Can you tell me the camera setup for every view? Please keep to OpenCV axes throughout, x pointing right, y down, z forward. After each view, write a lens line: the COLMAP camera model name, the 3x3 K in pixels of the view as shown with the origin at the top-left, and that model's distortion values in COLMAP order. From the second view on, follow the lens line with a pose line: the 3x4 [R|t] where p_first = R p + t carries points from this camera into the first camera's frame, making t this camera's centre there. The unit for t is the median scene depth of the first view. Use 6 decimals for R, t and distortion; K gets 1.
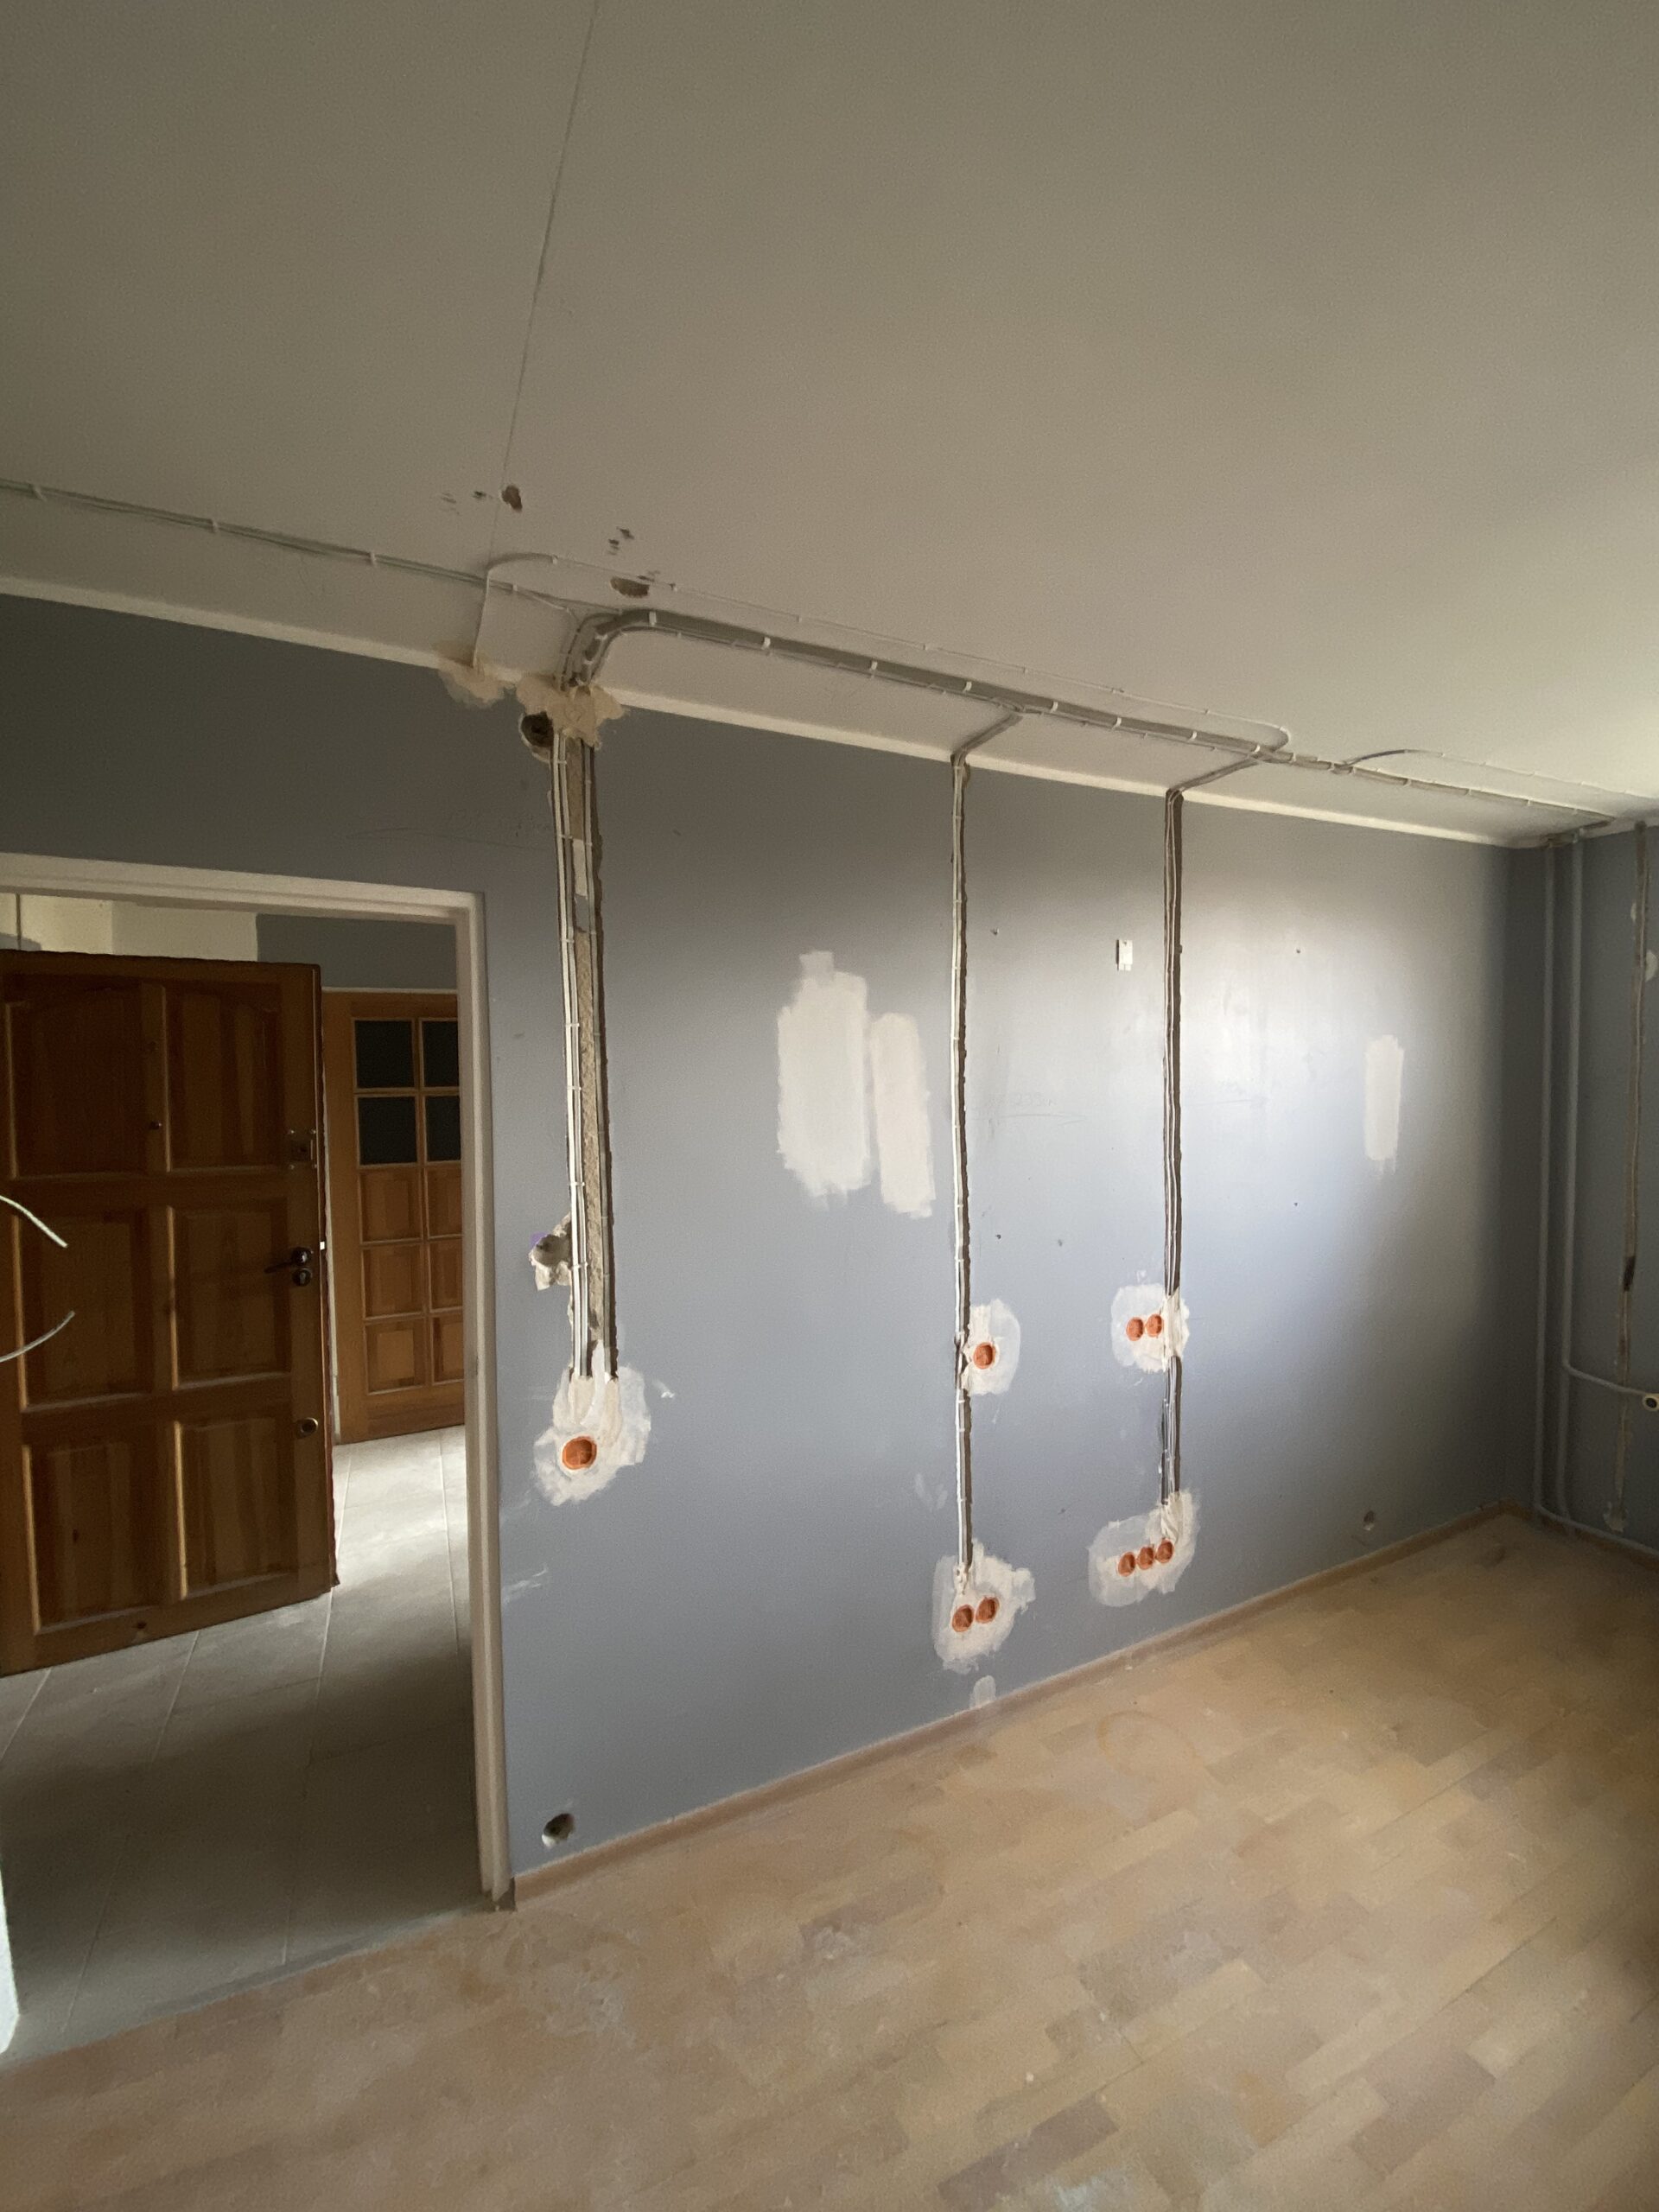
lens RADIAL K [[885.5, 0, 849.8], [0, 885.5, 1103.9], [0, 0, 1]] dist [-0.001574, -0.009893]
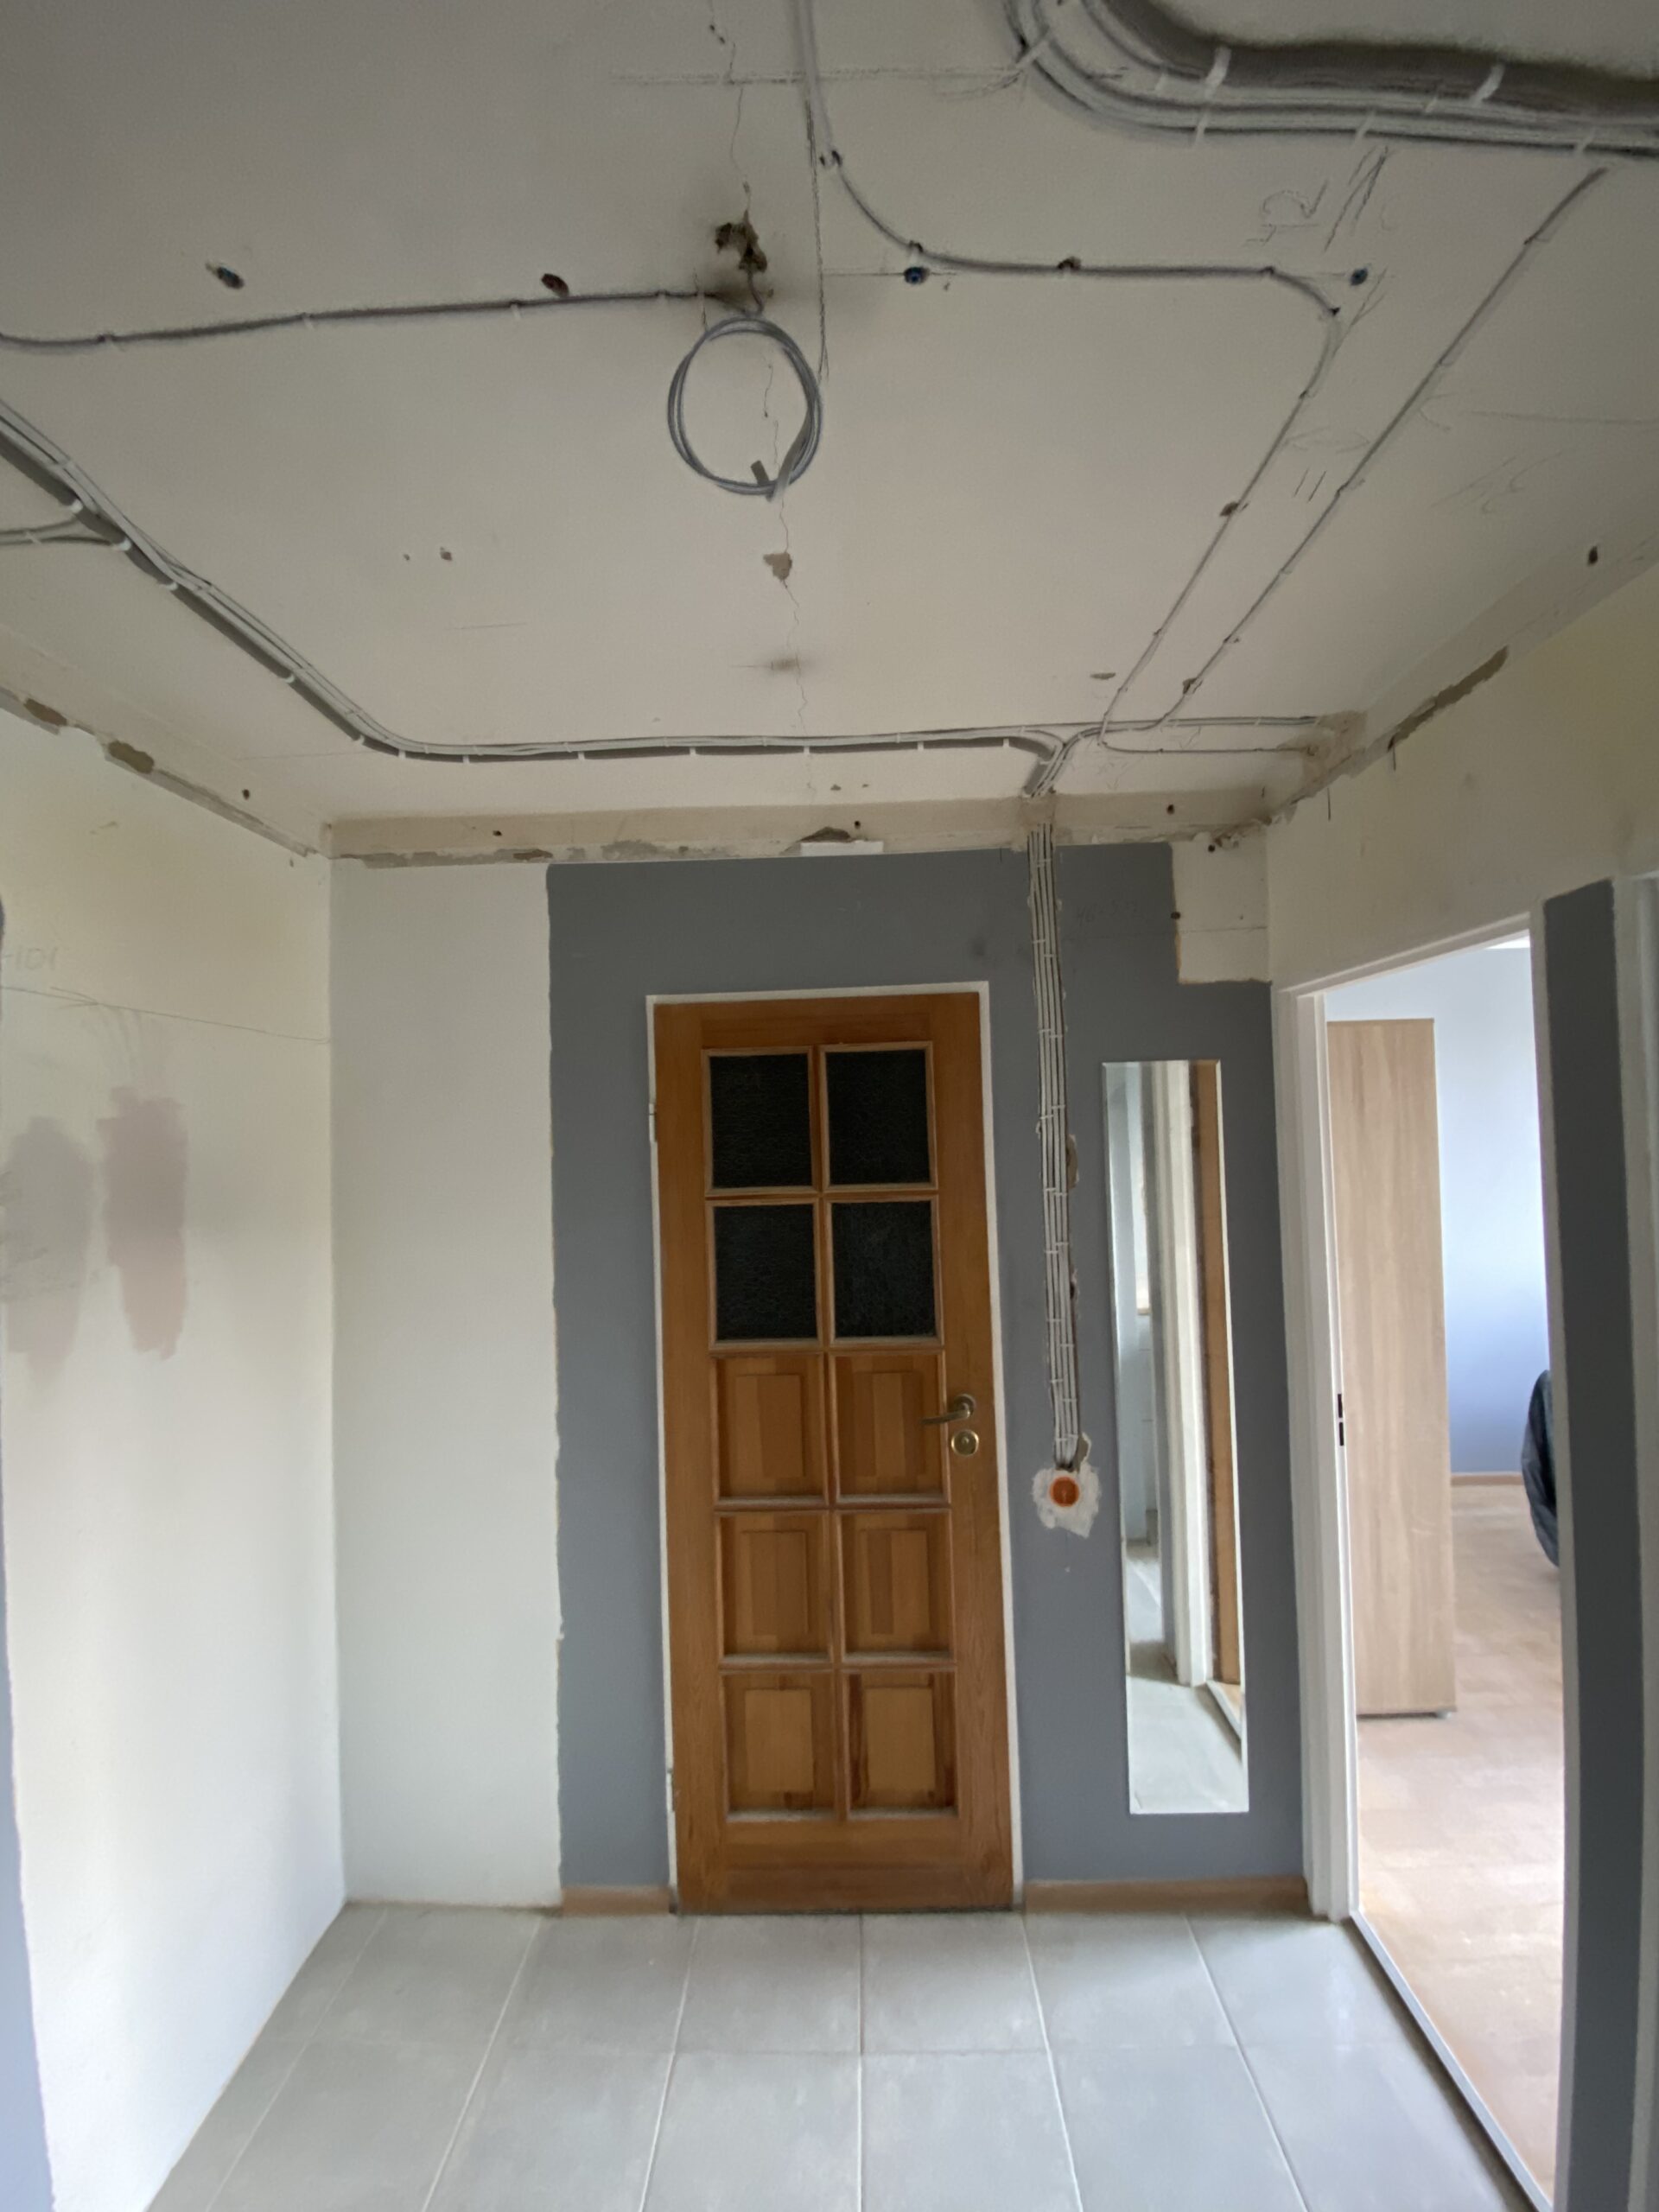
lens RADIAL K [[885.5, 0, 840.3], [0, 885.5, 1107.8], [0, 0, 1]] dist [-0.001574, -0.009893]
pose [[0.886942, -0.027958, -0.461034, -0.249327], [0.005894, 0.998770, -0.049227, -0.038332], [0.461843, 0.040944, 0.886016, 0.569413]]
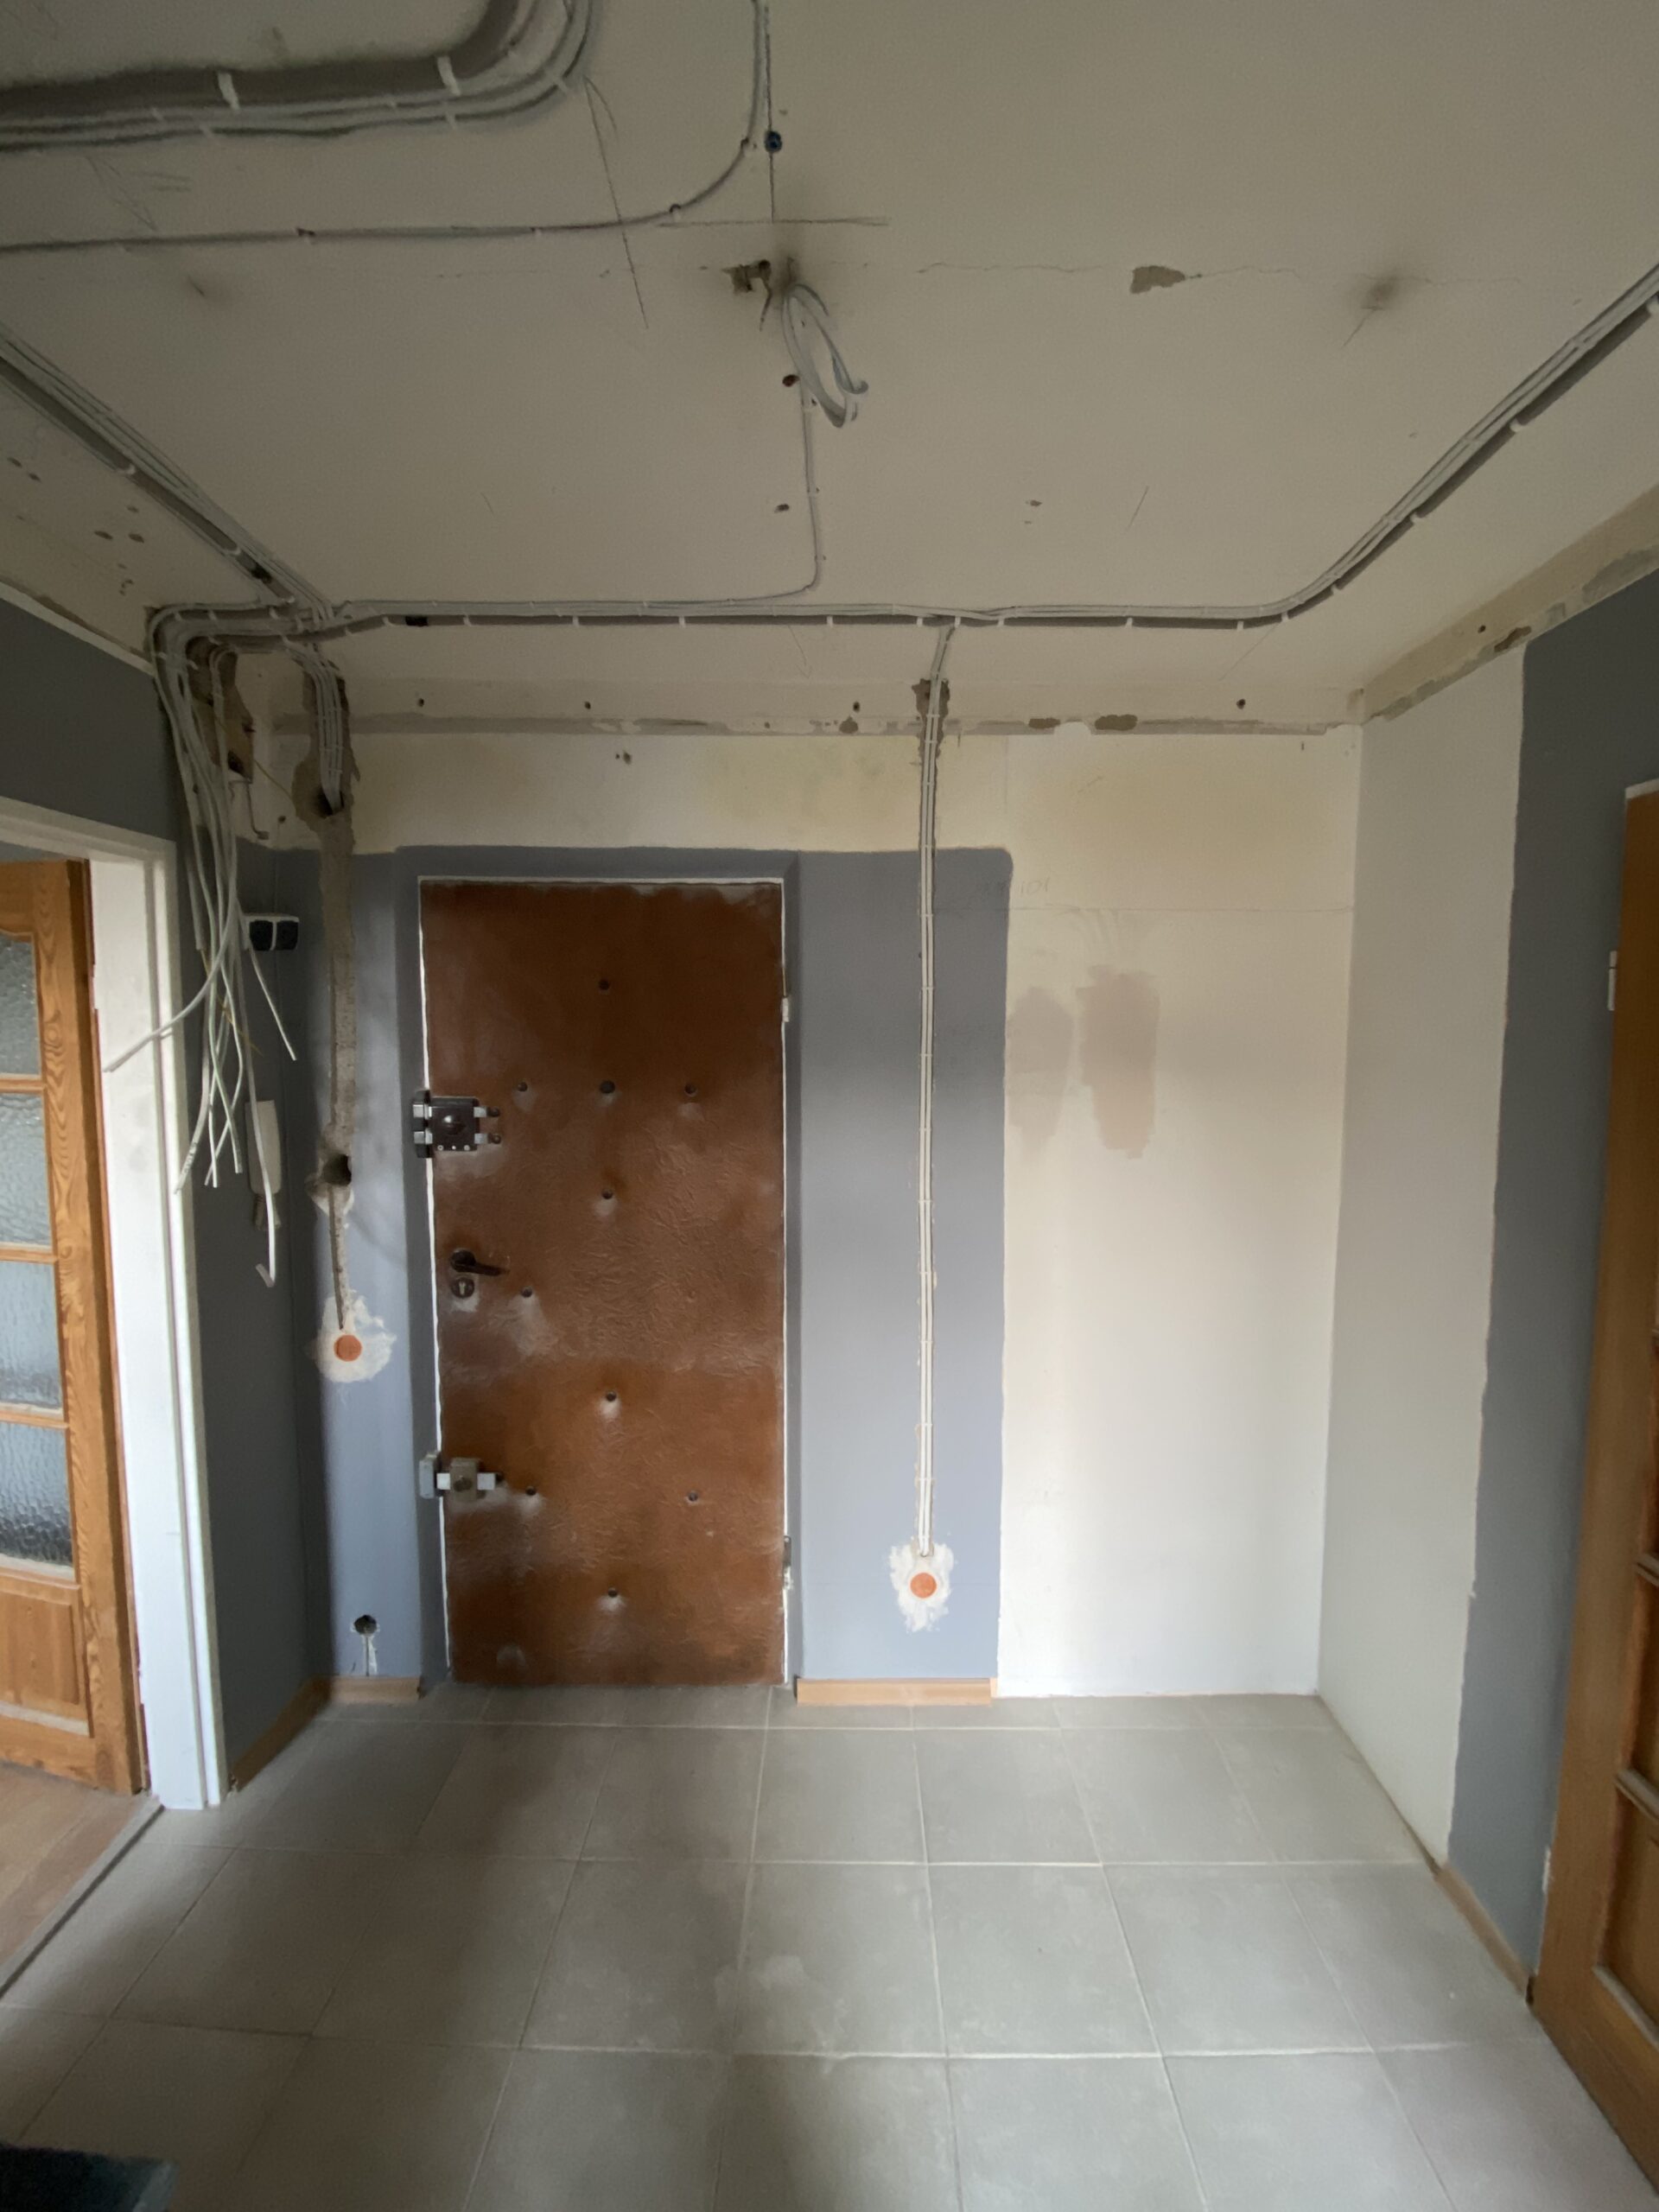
lens RADIAL K [[885.5, 0, 836.0], [0, 885.5, 1111.8], [0, 0, 1]] dist [-0.001574, -0.009893]
pose [[-0.450218, 0.081802, -0.889164, -0.127177], [-0.031557, 0.993715, 0.107399, -0.030902], [0.892361, 0.076412, -0.444807, 0.864126]]
